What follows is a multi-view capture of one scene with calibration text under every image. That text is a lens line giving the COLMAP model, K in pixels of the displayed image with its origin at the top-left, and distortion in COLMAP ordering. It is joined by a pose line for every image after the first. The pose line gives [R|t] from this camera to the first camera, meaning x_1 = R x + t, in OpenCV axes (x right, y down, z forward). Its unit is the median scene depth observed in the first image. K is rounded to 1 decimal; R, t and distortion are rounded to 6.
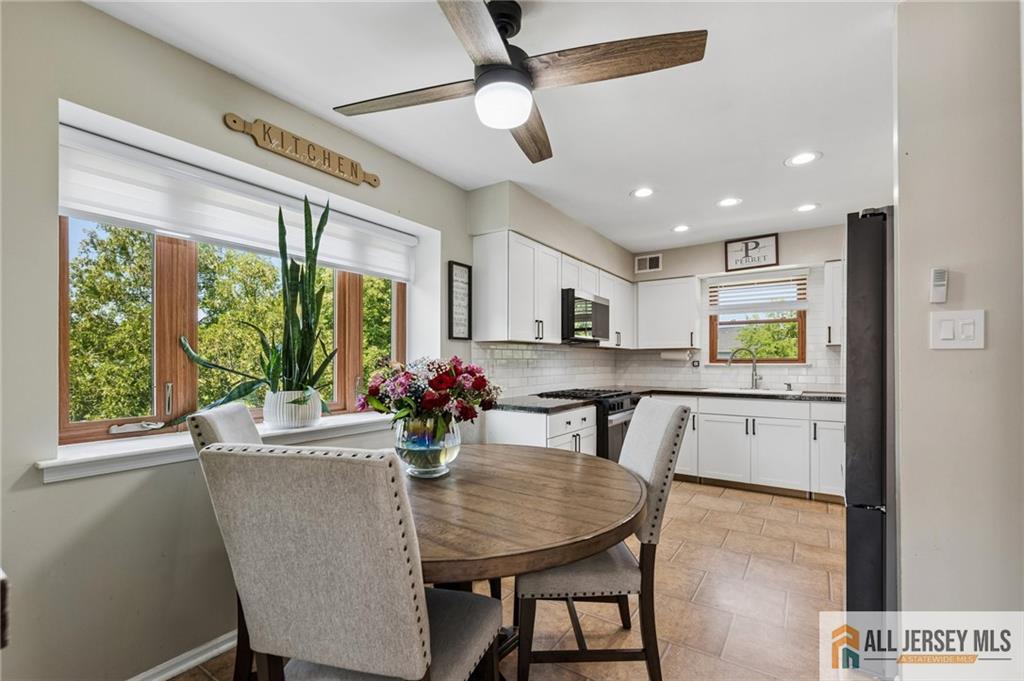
lens RADIAL K [[448.9, 0, 521.4], [0, 448.9, 364.6], [0, 0, 1]] dist [0.002547, 0.000525]
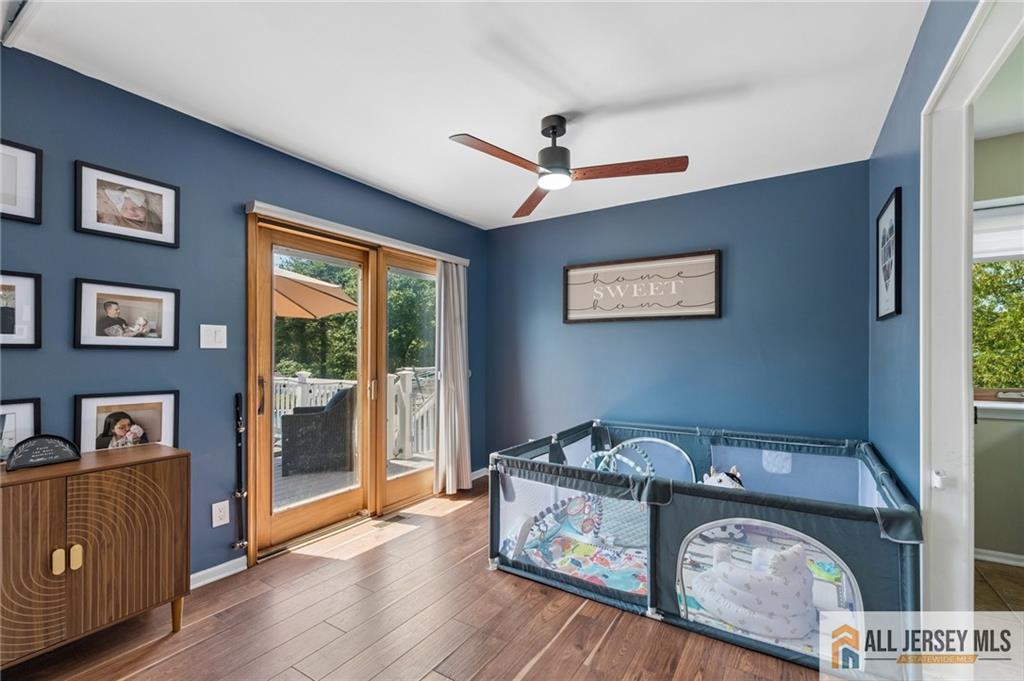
lens RADIAL K [[448.9, 0, 514.4], [0, 448.9, 346.4], [0, 0, 1]] dist [0.002547, 0.000525]
pose [[0.020704, -0.013300, -0.999697, 0.176141], [-0.003695, 0.999904, -0.013379, 0.001634], [0.999779, 0.003970, 0.020653, -0.202853]]
